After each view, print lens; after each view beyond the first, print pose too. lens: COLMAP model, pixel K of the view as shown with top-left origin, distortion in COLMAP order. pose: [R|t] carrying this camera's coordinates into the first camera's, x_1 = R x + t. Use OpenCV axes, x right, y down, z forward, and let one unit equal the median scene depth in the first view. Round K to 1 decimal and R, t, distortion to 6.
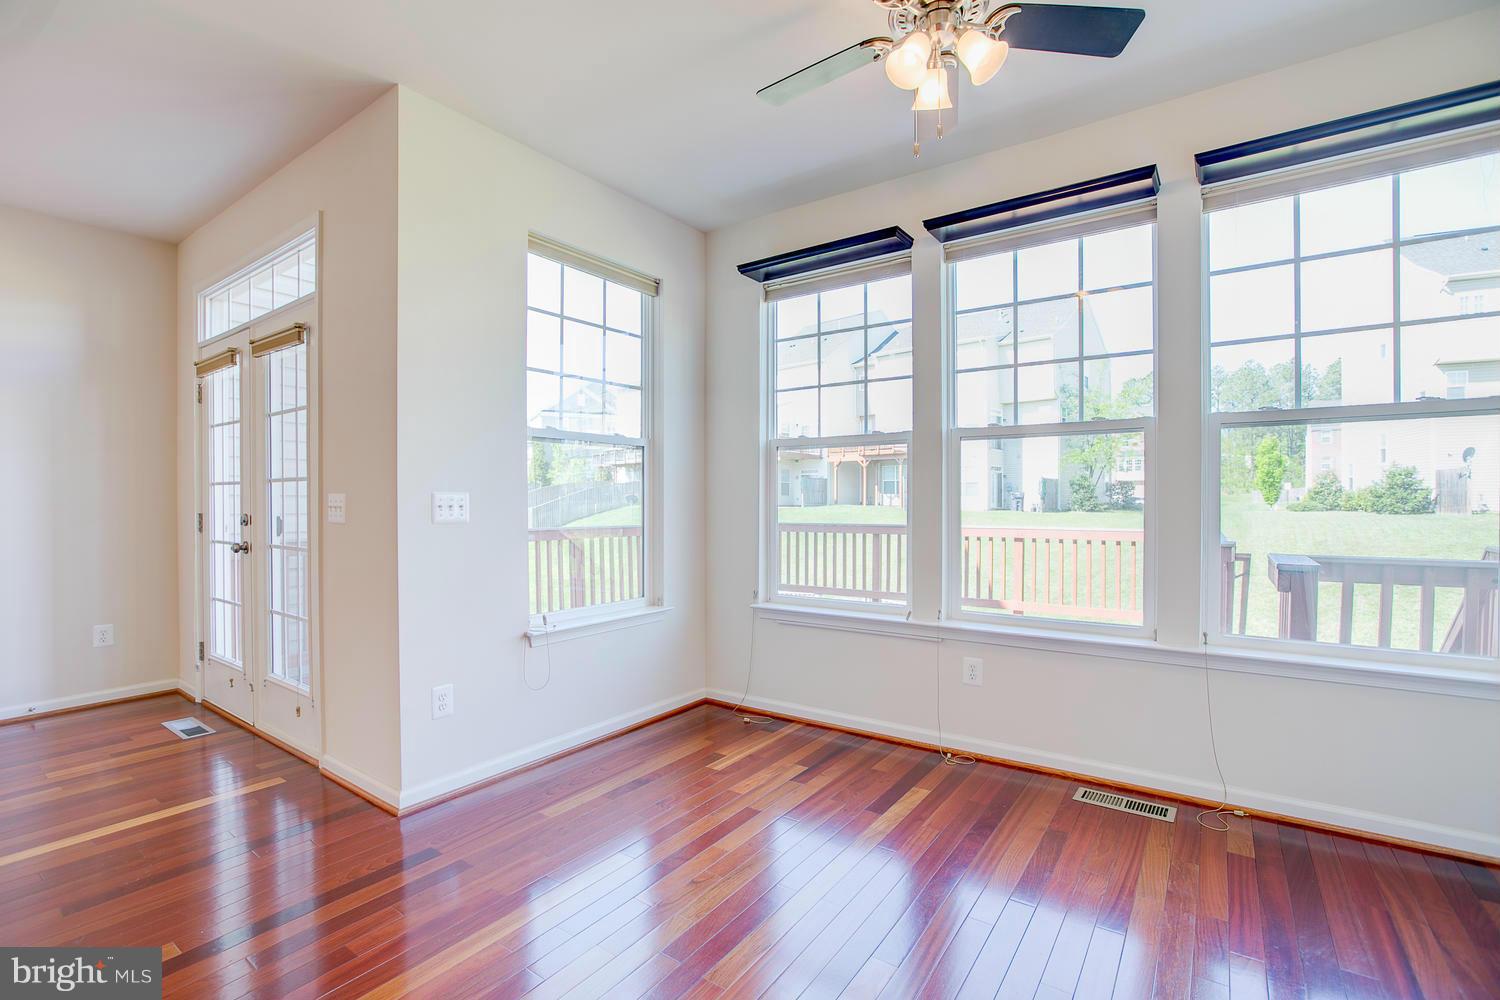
lens RADIAL K [[682.4, 0, 742.1], [0, 682.4, 505.6], [0, 0, 1]] dist [-0.054286, 0.020753]
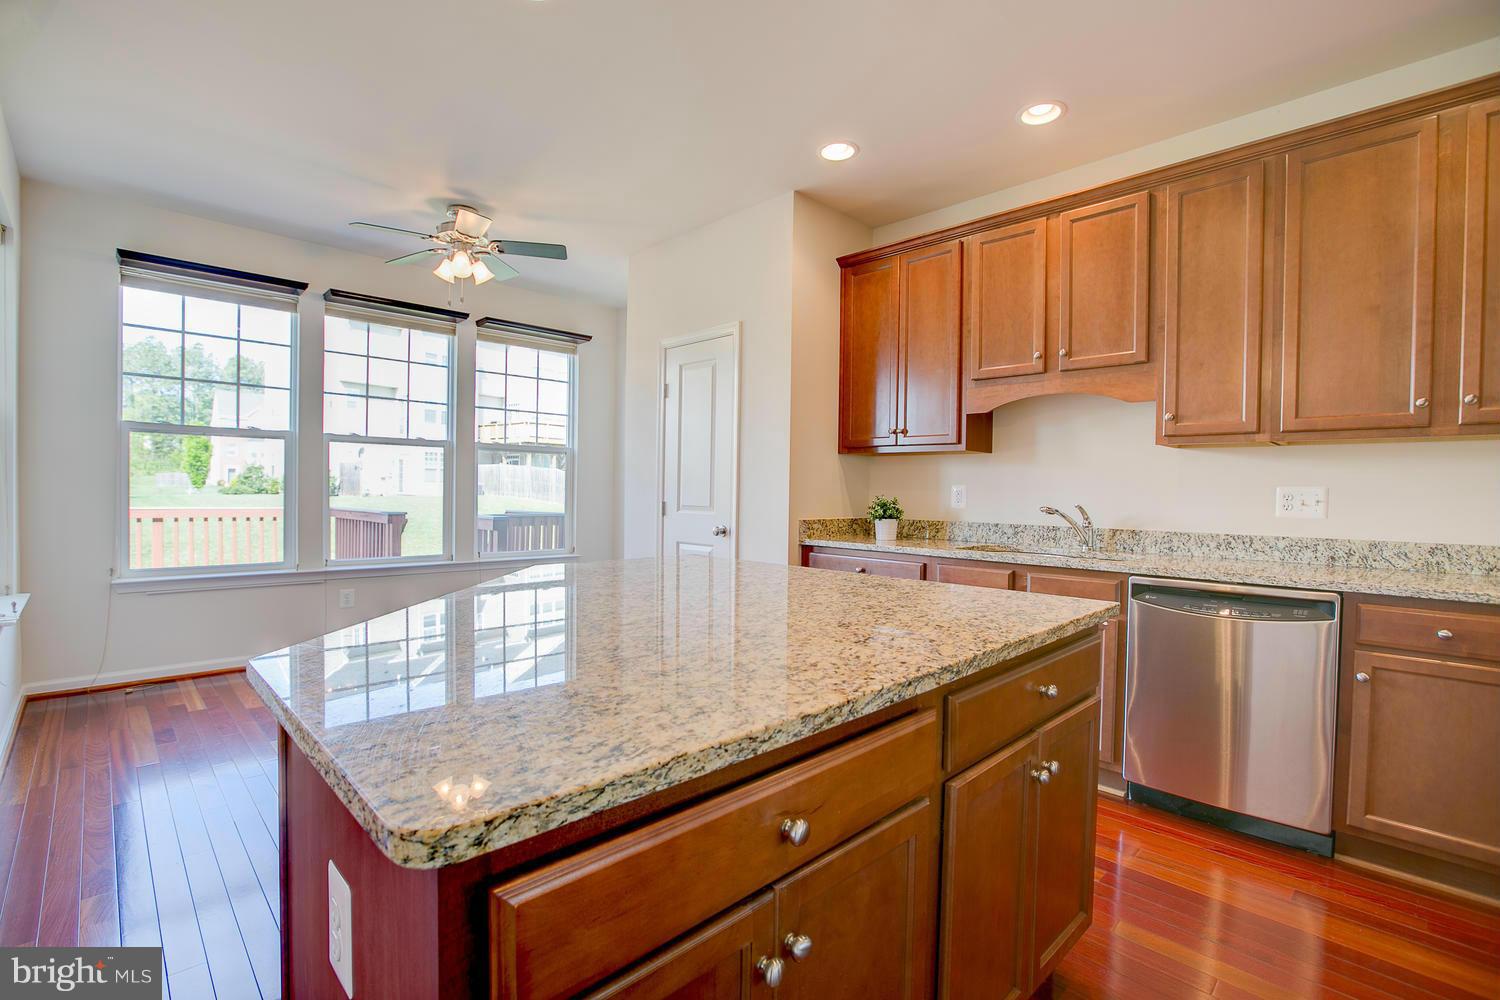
lens RADIAL K [[682.4, 0, 742.1], [0, 682.4, 505.6], [0, 0, 1]] dist [-0.054286, 0.020753]
pose [[0.172854, -0.014252, 0.984844, -0.797717], [-0.010448, 0.999813, 0.016303, 0.005208], [-0.984892, -0.013107, 0.172672, -0.094632]]
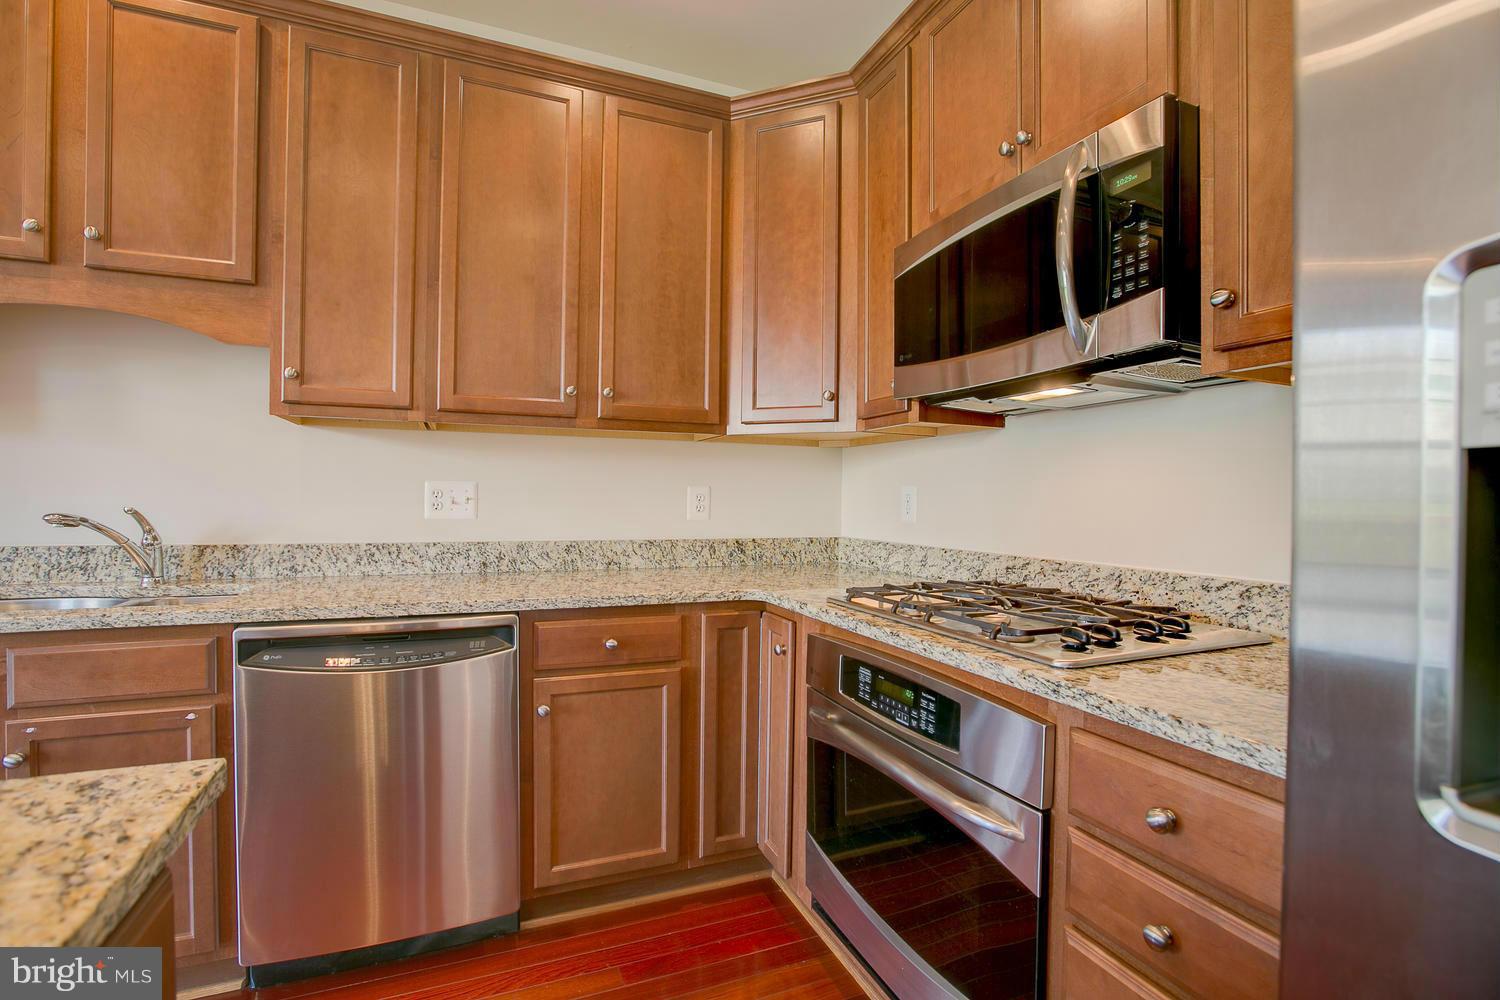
lens RADIAL K [[683.5, 0, 745.5], [0, 683.5, 506.8], [0, 0, 1]] dist [-0.053372, 0.019325]
pose [[-0.851486, -0.010954, 0.524263, -0.539071], [-0.005056, 0.999907, 0.012681, 0.004241], [-0.524353, 0.008147, -0.851462, -0.183706]]
